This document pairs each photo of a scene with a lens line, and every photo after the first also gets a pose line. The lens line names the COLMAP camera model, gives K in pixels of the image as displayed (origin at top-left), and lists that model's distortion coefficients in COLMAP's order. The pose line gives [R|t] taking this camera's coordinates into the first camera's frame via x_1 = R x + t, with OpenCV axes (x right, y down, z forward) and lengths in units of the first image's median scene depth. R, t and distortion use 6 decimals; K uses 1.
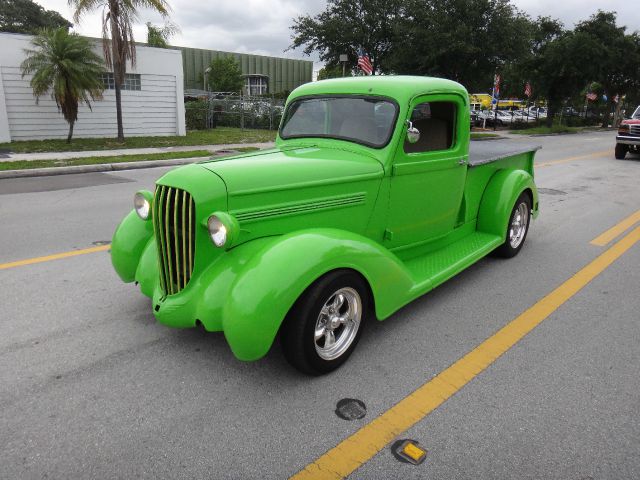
lens RADIAL K [[446.6, 0, 319.1], [0, 446.6, 237.5], [0, 0, 1]] dist [-0.033478, -0.002829]
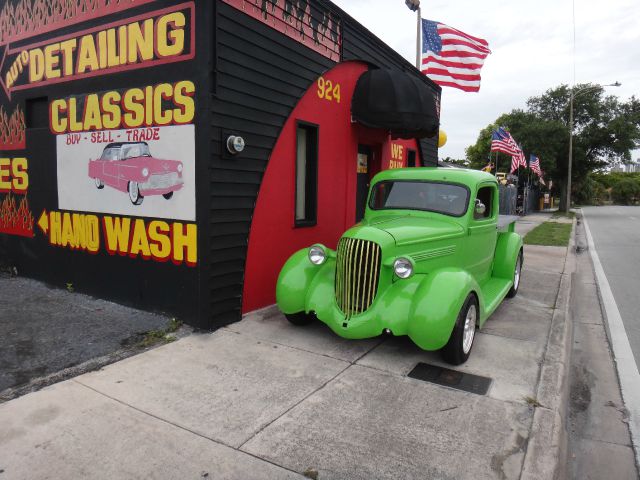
lens RADIAL K [[446.6, 0, 316.2], [0, 446.6, 234.5], [0, 0, 1]] dist [-0.033478, -0.002829]
pose [[0.983069, 0.003545, 0.183201, -0.125990], [0.025296, 0.987614, -0.154852, 0.016094], [-0.181481, 0.156864, 0.970803, -0.073194]]
